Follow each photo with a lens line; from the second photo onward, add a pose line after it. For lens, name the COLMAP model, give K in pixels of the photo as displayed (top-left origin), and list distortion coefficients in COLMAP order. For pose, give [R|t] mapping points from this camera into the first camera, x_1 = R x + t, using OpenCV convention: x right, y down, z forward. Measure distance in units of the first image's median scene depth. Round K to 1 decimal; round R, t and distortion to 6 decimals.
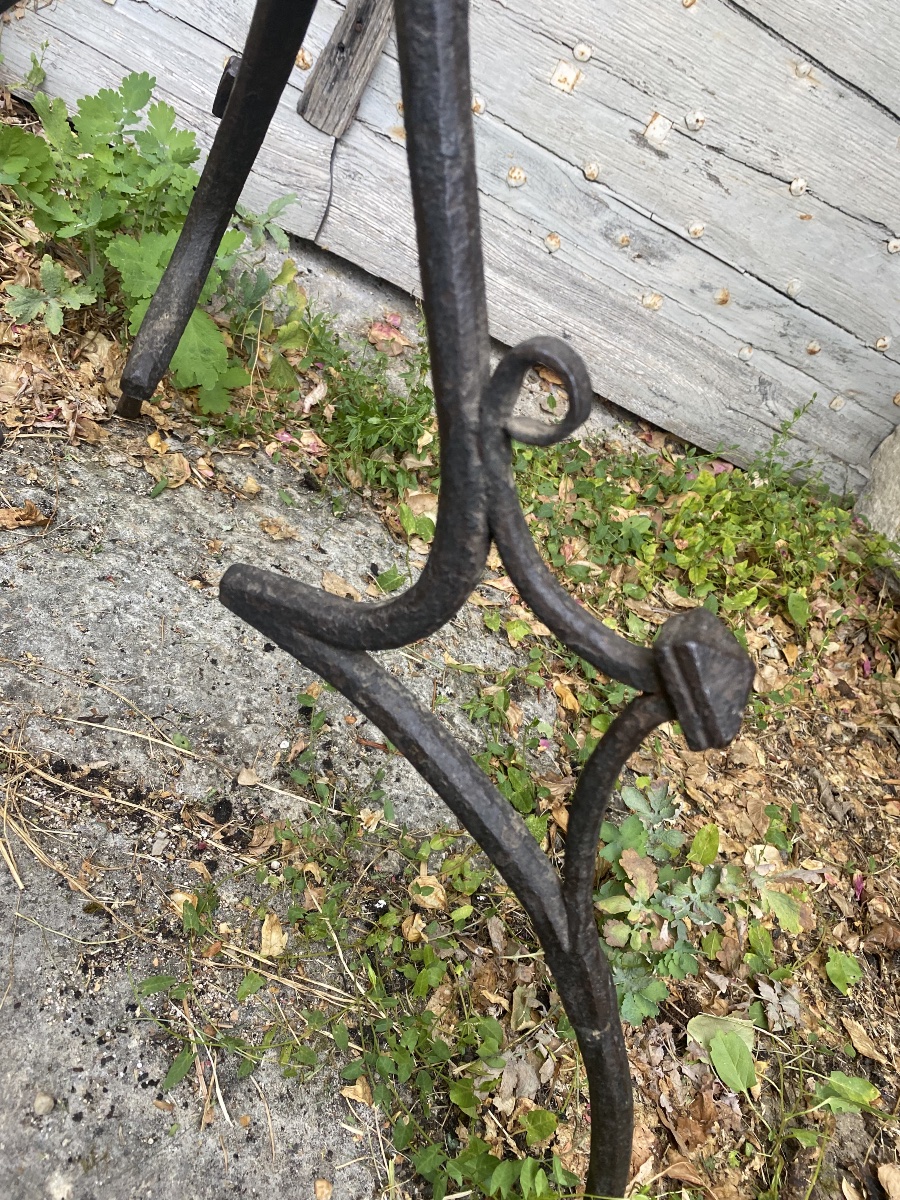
lens RADIAL K [[915.2, 0, 449.6], [0, 915.2, 591.5], [0, 0, 1]] dist [0.015320, -0.026502]
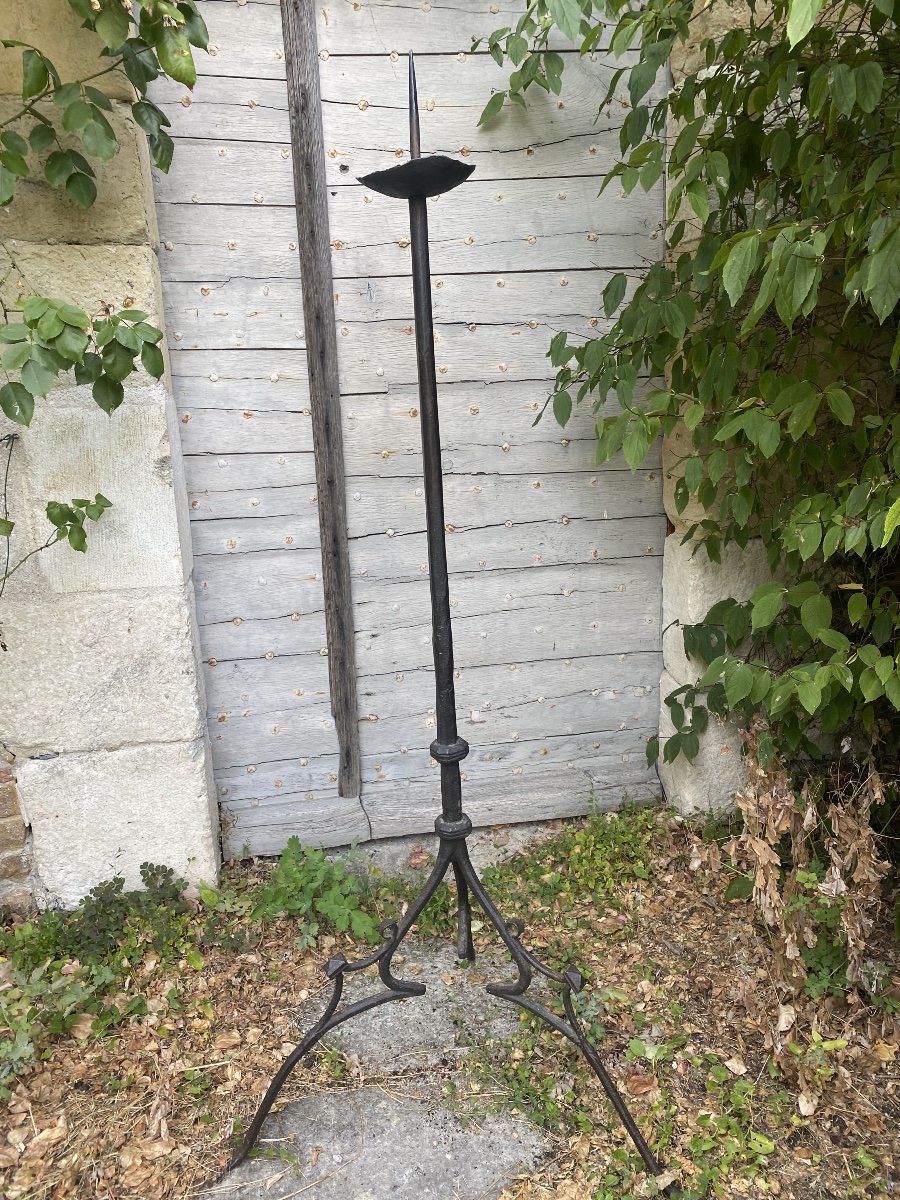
lens RADIAL K [[915.2, 0, 462.7], [0, 915.2, 583.6], [0, 0, 1]] dist [0.015320, -0.026502]
pose [[0.849233, -0.525734, 0.049065, 0.368616], [0.503299, 0.777874, -0.376300, 0.126496], [0.159668, 0.344260, 0.925198, -1.768221]]
